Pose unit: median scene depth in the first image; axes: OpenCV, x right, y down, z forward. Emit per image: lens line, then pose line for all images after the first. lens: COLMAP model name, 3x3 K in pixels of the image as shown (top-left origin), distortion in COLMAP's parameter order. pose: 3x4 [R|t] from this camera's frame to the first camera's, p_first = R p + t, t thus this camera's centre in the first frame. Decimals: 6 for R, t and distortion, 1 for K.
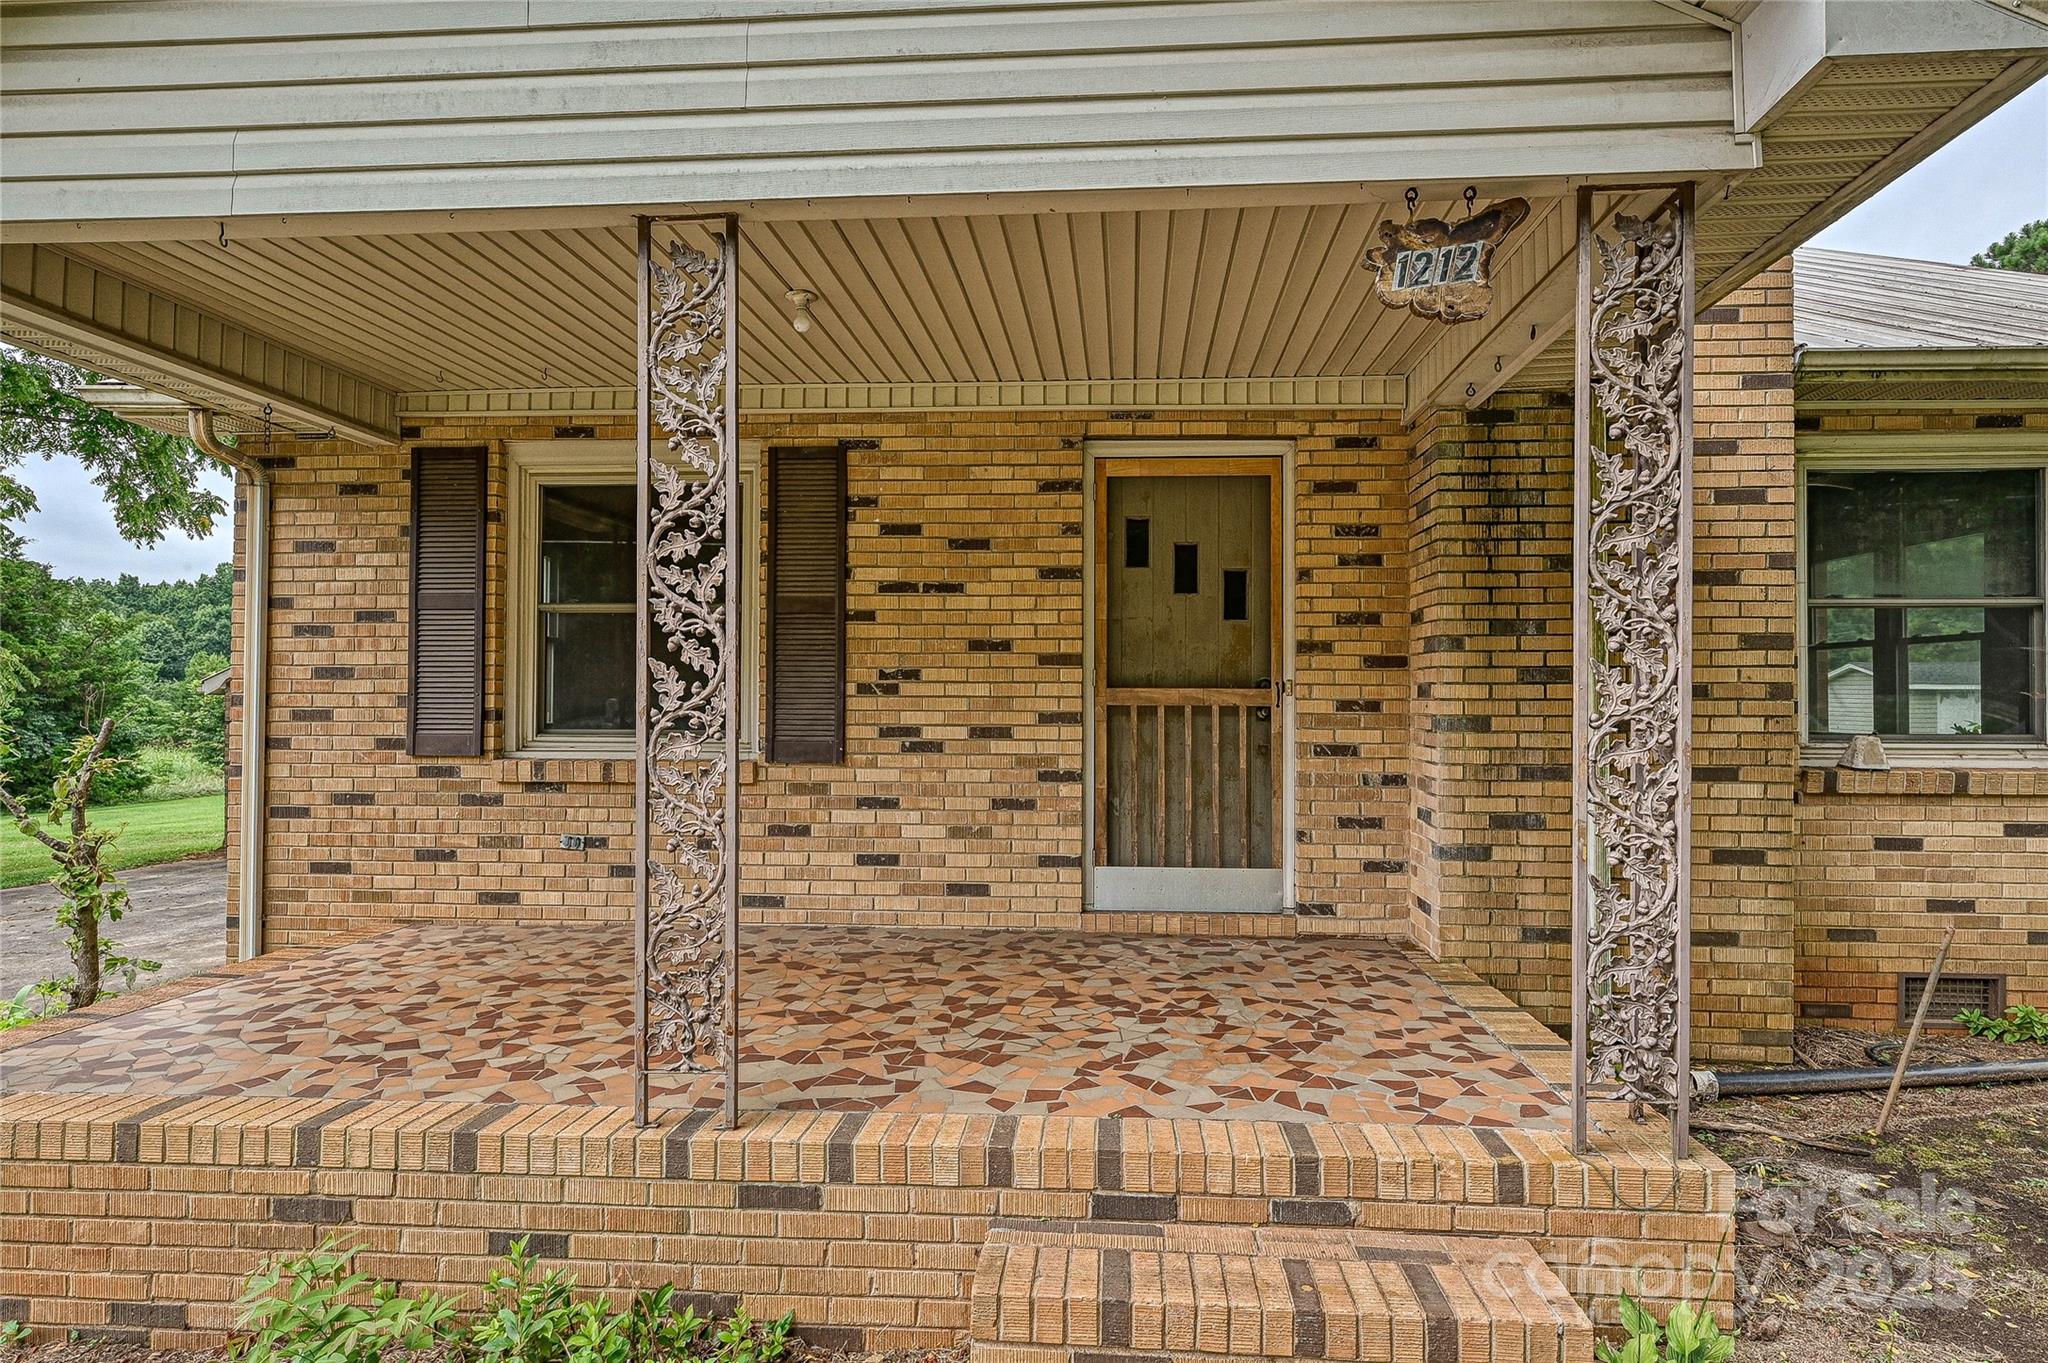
lens RADIAL K [[1037.5, 0, 1024.0], [0, 1037.5, 681.5], [0, 0, 1]] dist [-0.001060, -0.000221]
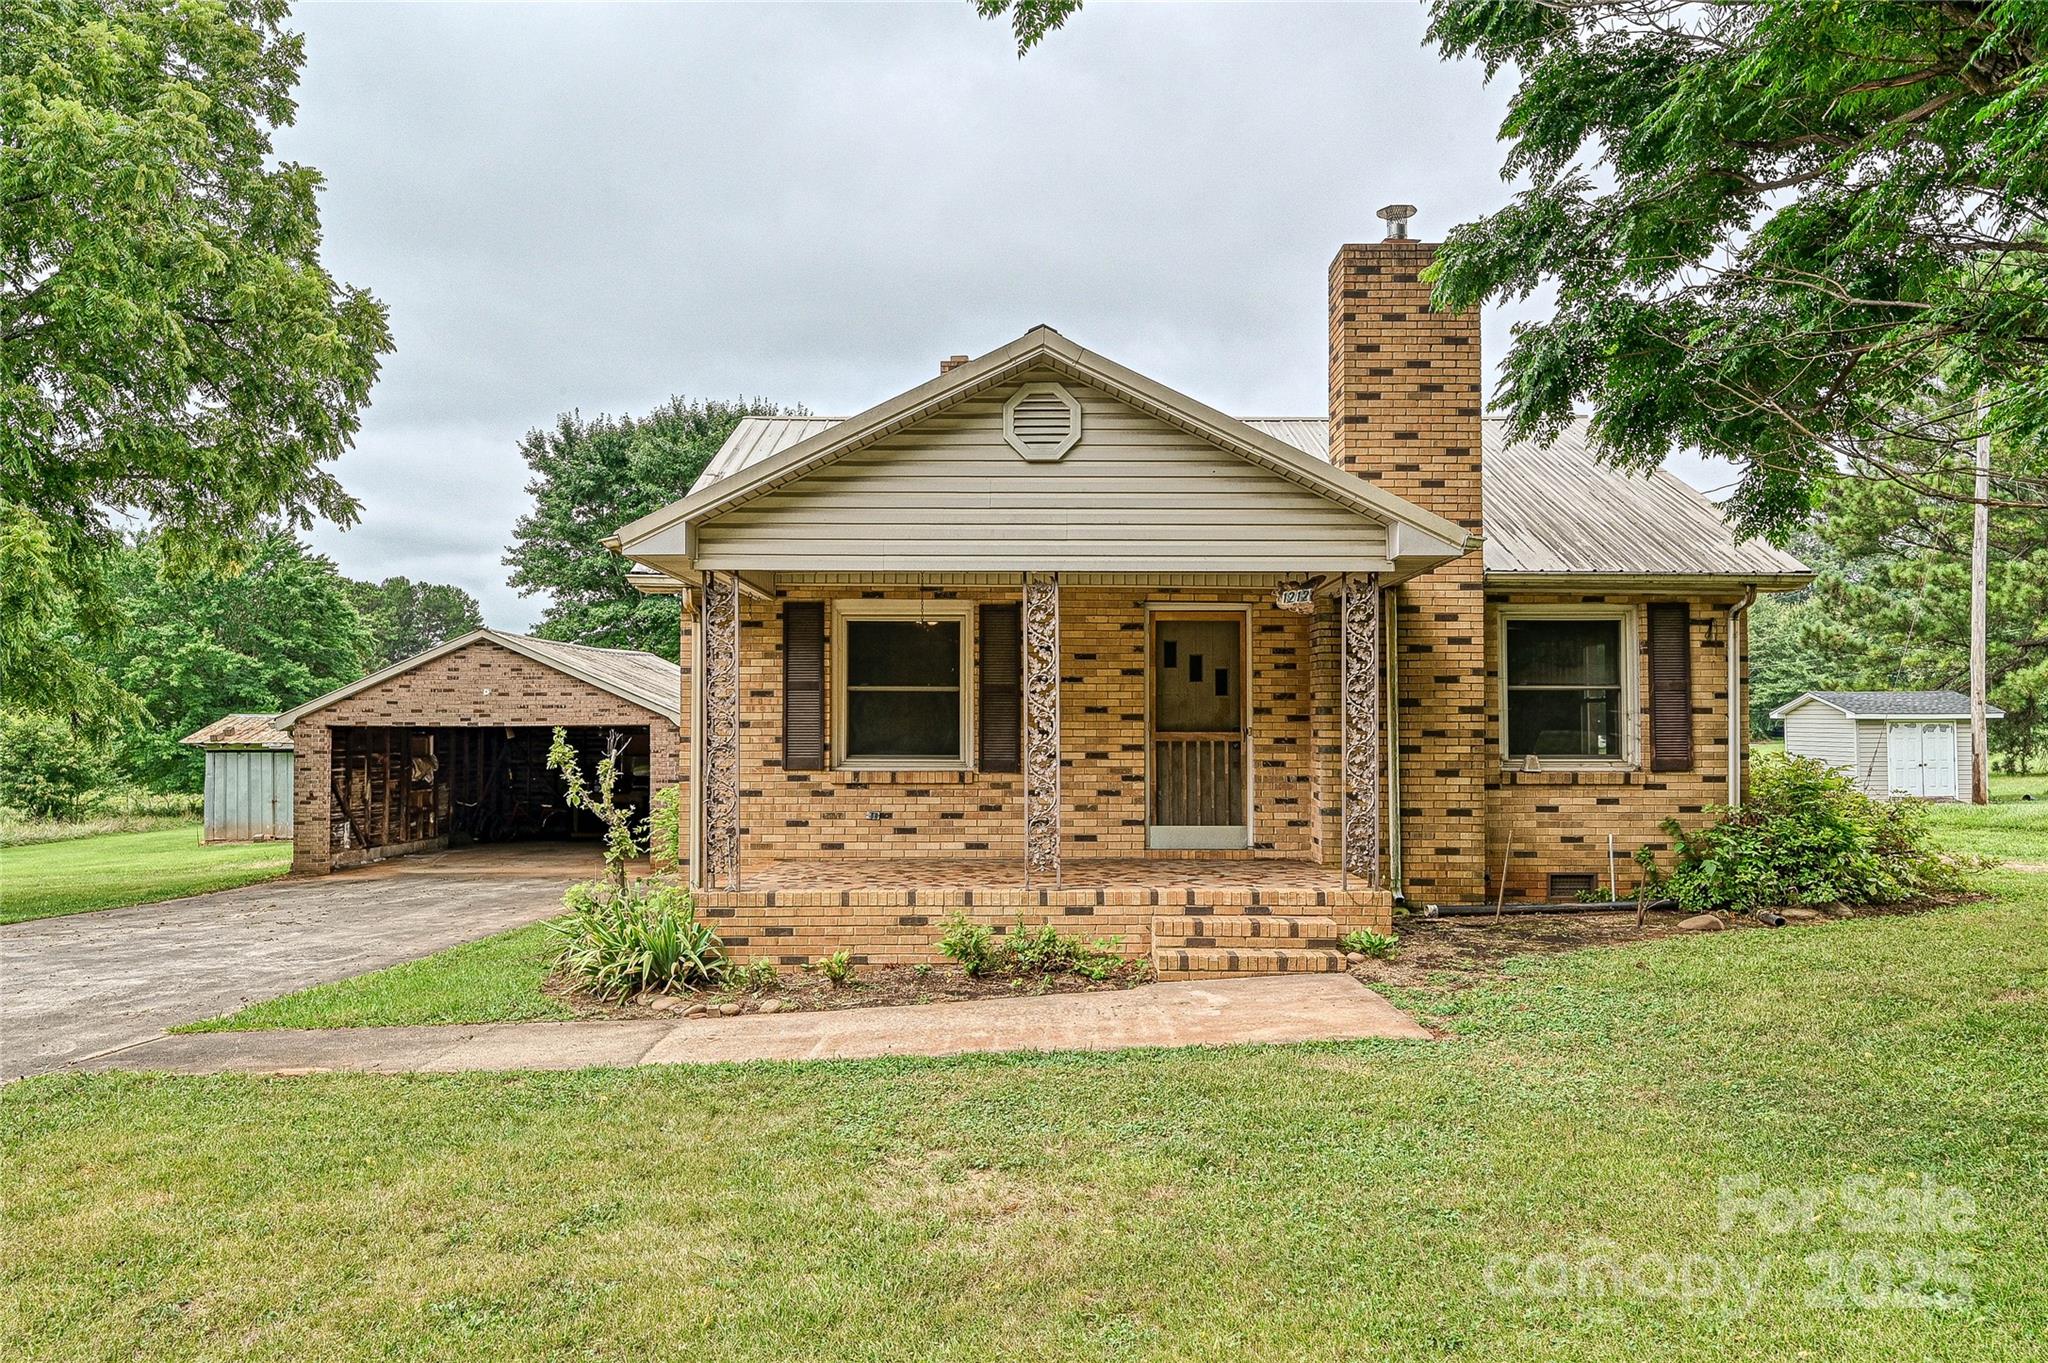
lens RADIAL K [[1457.1, 0, 1031.3], [0, 1457.1, 645.8], [0, 0, 1]] dist [-0.003553, -0.000637]
pose [[0.995203, 0.003448, 0.097773, -0.416122], [0.000289, 0.999270, -0.038189, -0.050446], [-0.097834, 0.038034, 0.994476, -1.666555]]
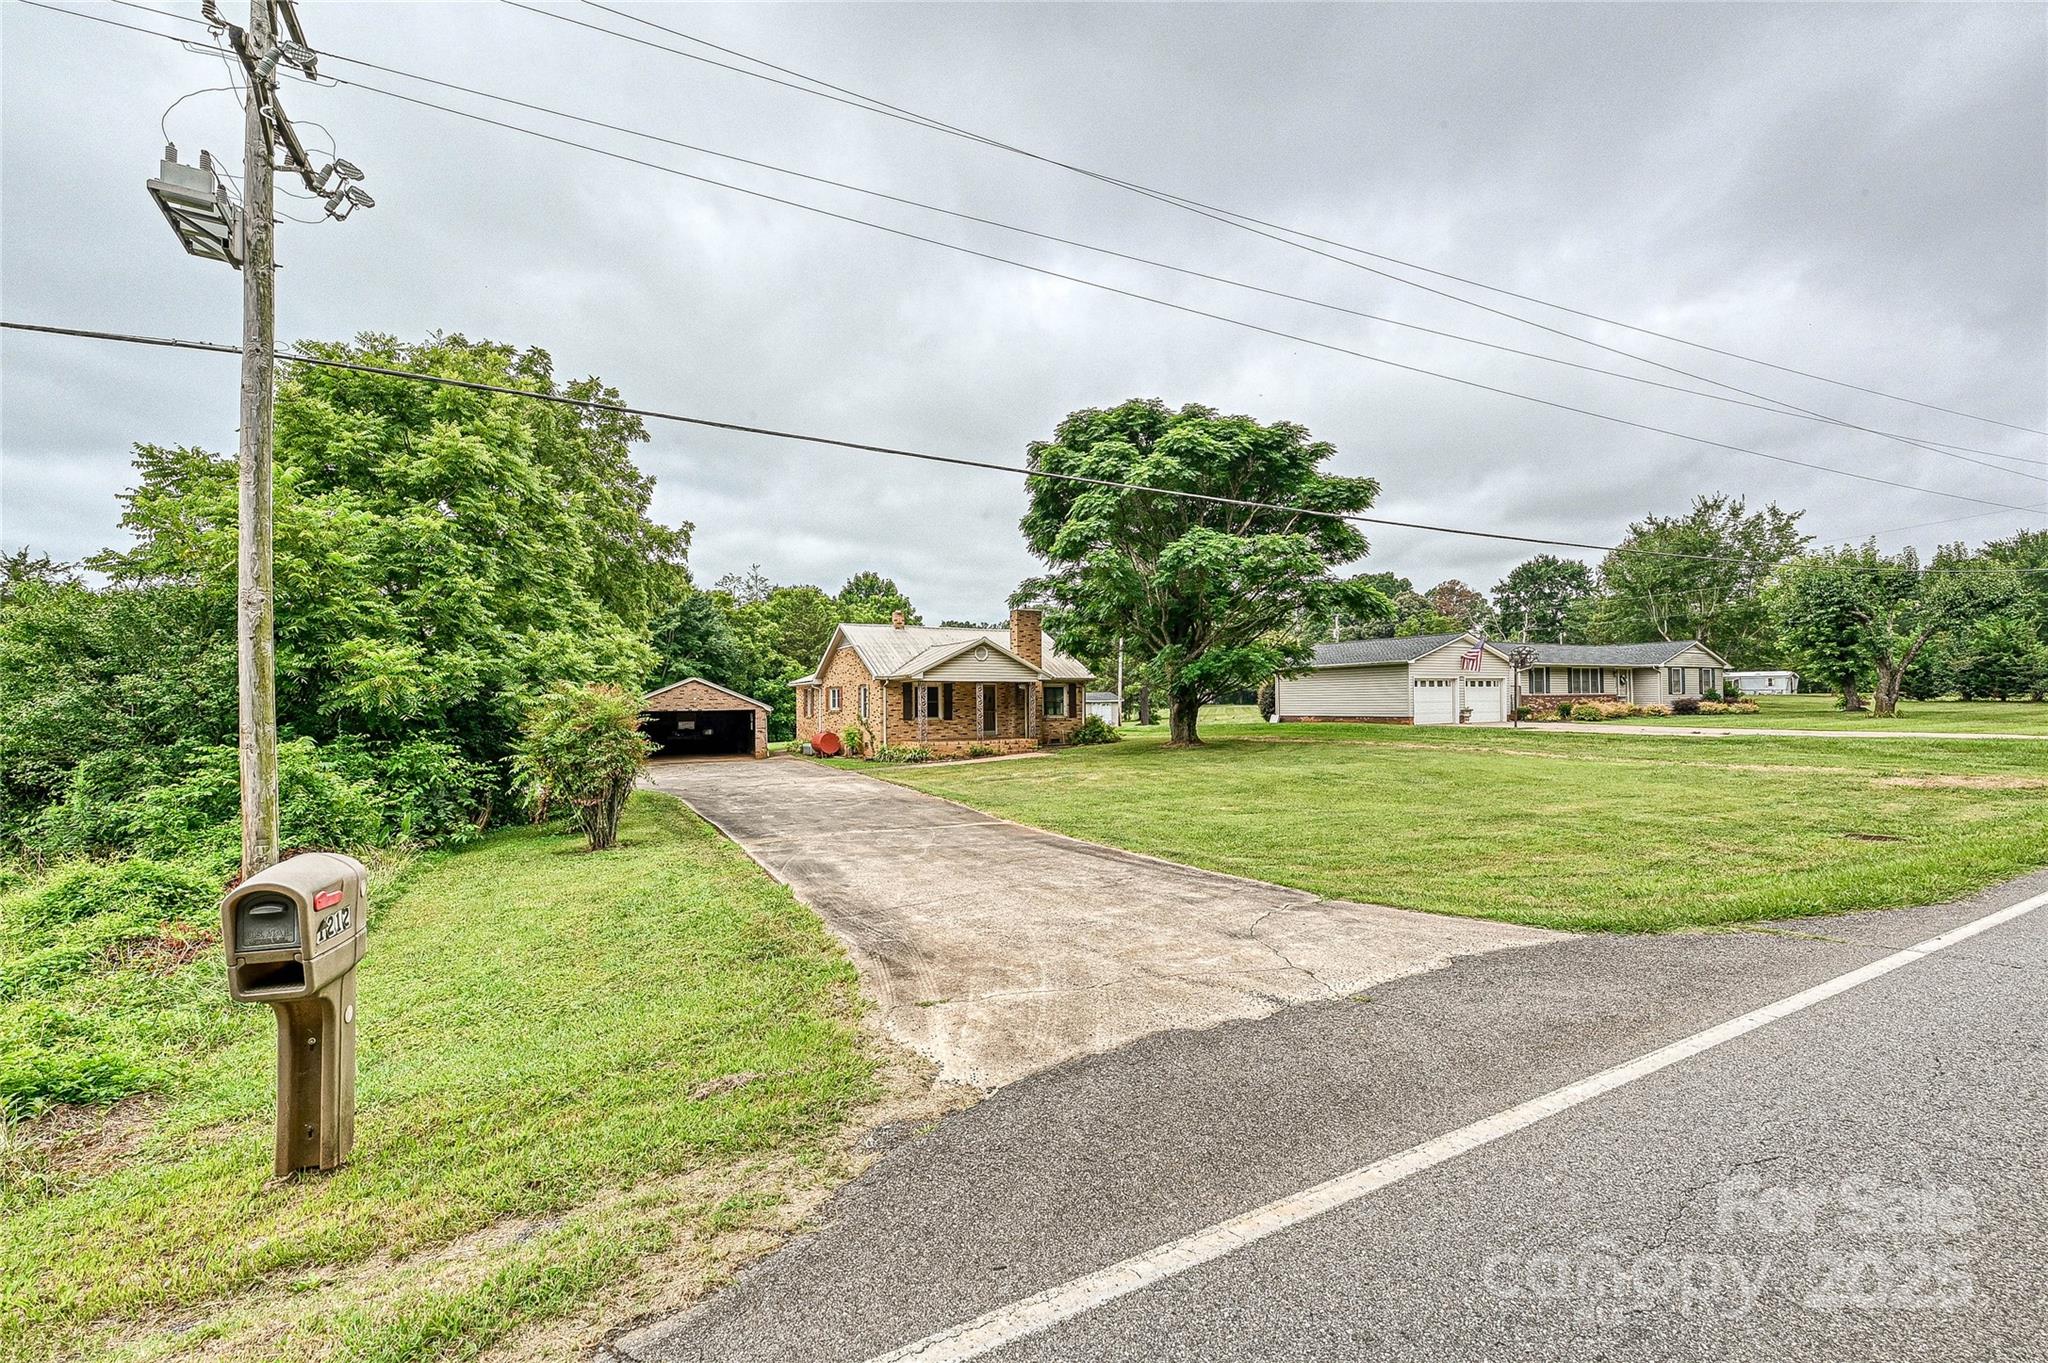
lens RADIAL K [[846.2, 0, 1024.0], [0, 846.2, 681.5], [0, 0, 1]] dist [-0.000077, -0.000047]
pose [[0.840167, 0.003512, 0.542317, -3.612743], [-0.000270, 0.999982, -0.006057, -0.205413], [-0.542328, 0.004943, 0.840152, -5.446584]]
